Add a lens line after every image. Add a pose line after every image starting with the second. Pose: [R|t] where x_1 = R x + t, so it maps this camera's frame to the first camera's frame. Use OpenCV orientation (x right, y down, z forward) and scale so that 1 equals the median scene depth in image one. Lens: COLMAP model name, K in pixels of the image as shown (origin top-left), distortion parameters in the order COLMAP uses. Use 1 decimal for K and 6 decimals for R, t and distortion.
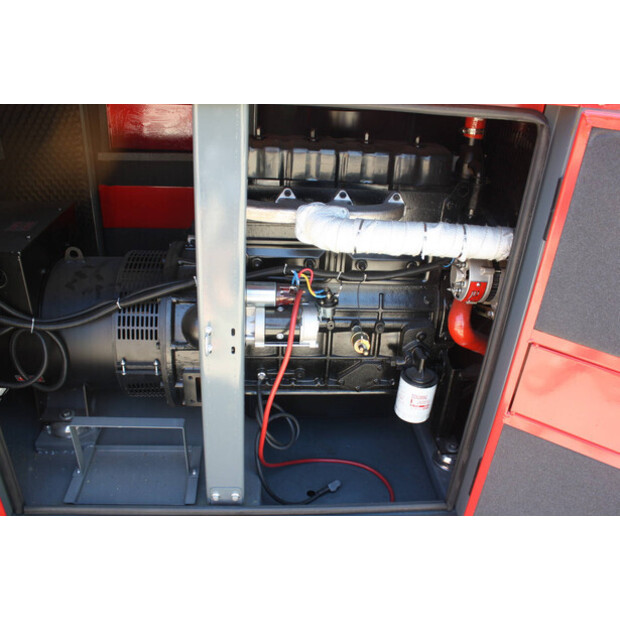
lens RADIAL K [[526.7, 0, 310.0], [0, 526.7, 310.0], [0, 0, 1]] dist [-0.114134, 0.007212]
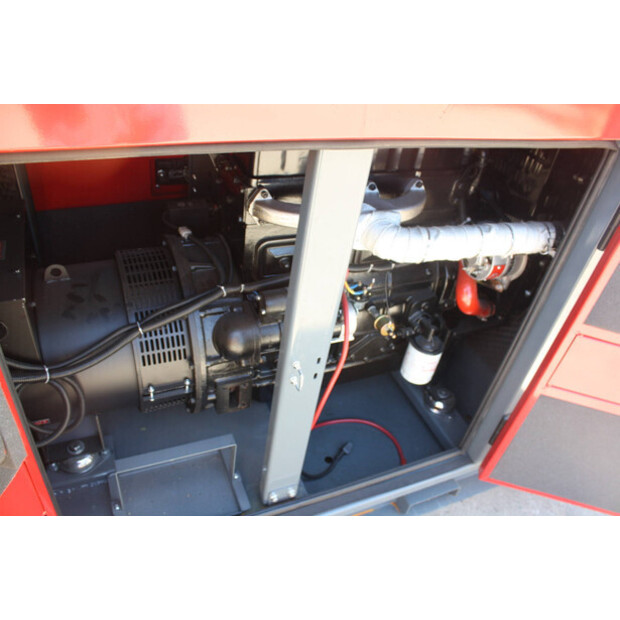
lens RADIAL K [[526.7, 0, 310.0], [0, 526.7, 310.0], [0, 0, 1]] dist [-0.114134, 0.007212]
pose [[0.940943, -0.149596, 0.303723, -0.354824], [0.078580, 0.969087, 0.233870, -0.223300], [-0.329320, -0.196192, 0.923611, 0.096289]]
